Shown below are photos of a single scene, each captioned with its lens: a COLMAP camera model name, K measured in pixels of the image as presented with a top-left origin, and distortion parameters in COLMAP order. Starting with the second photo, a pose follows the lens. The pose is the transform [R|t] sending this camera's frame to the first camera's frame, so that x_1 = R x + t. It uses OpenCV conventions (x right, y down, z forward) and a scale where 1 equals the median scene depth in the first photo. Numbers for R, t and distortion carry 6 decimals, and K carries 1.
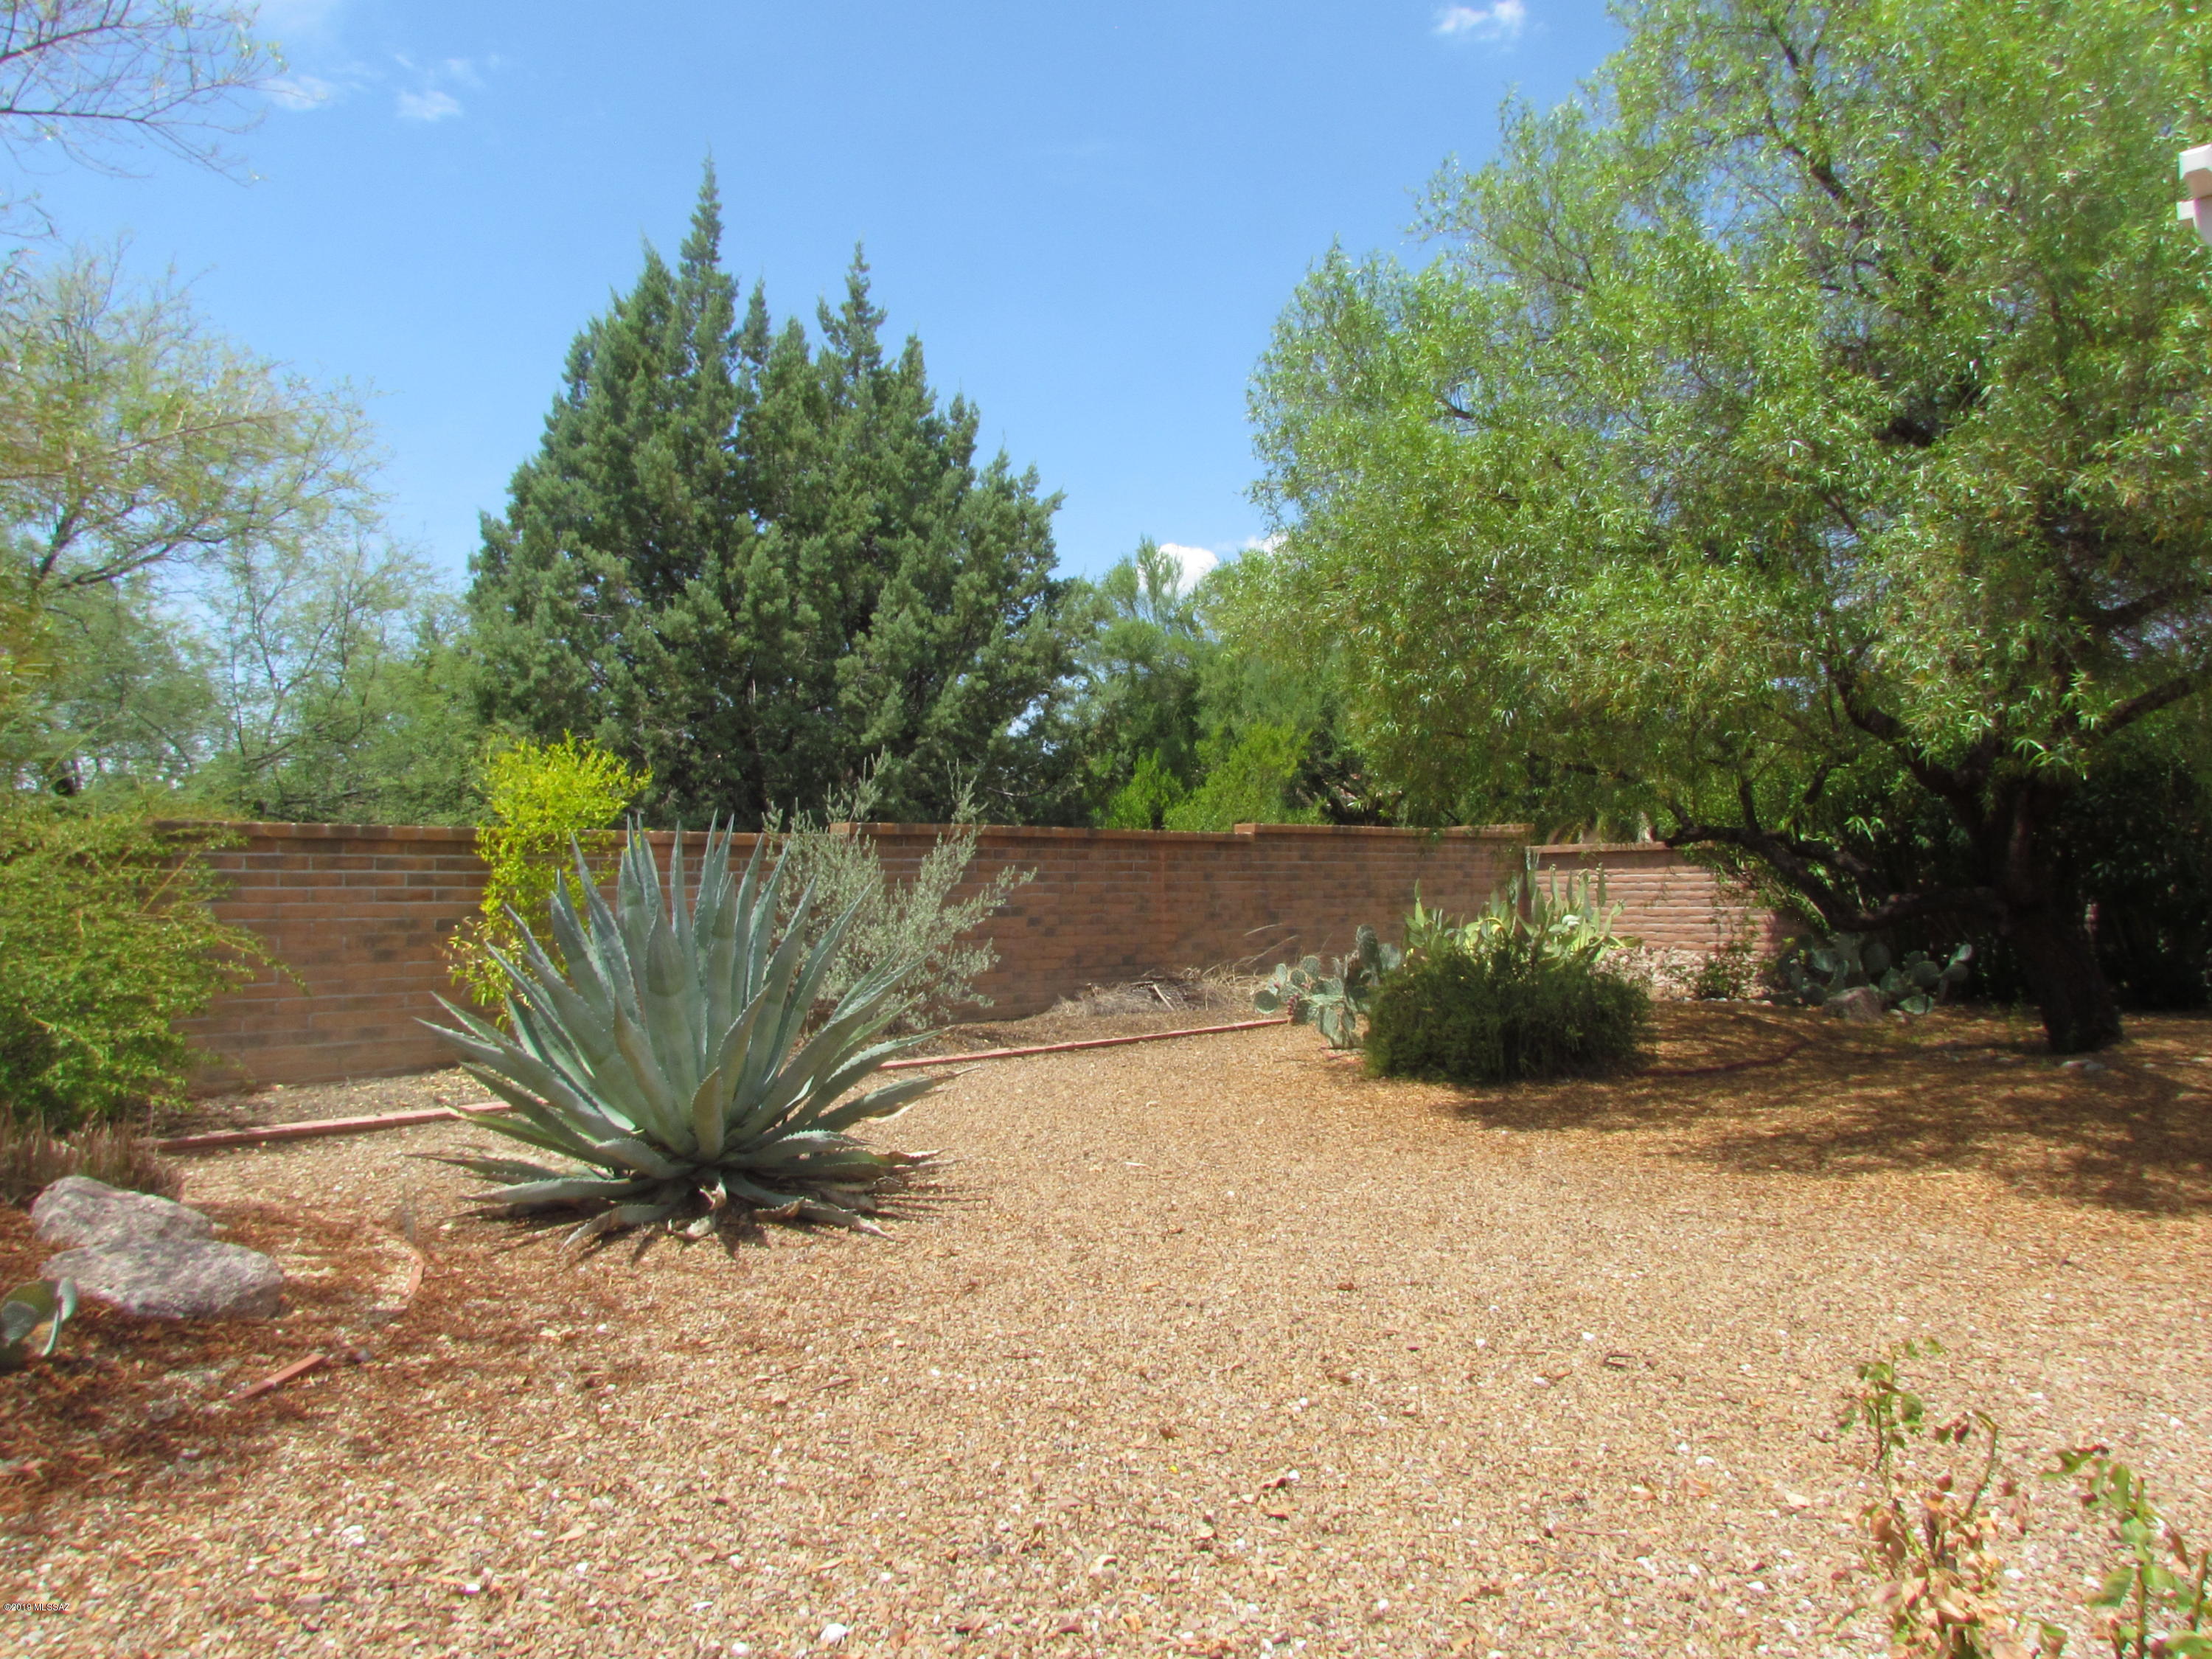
lens RADIAL K [[1583.2, 0, 1124.2], [0, 1583.2, 833.3], [0, 0, 1]] dist [-0.036574, 0.020806]
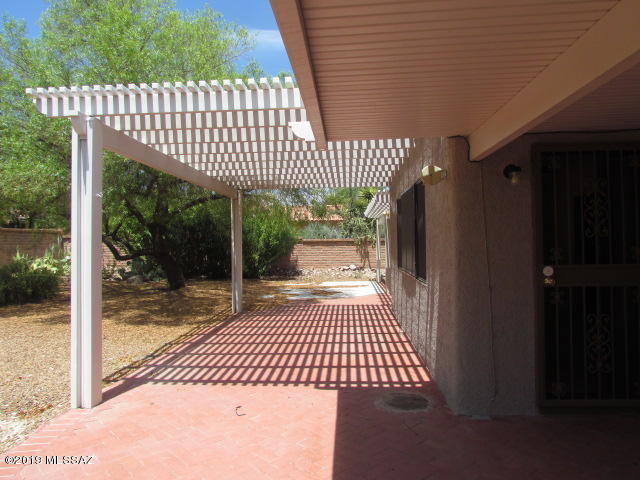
lens RADIAL K [[458.1, 0, 319.1], [0, 458.1, 246.5], [0, 0, 1]] dist [-0.036574, 0.020806]
pose [[0.776642, 0.010559, 0.629853, 0.118324], [-0.029582, 0.999368, 0.019723, -0.005655], [-0.629247, -0.033950, 0.776464, -0.132544]]
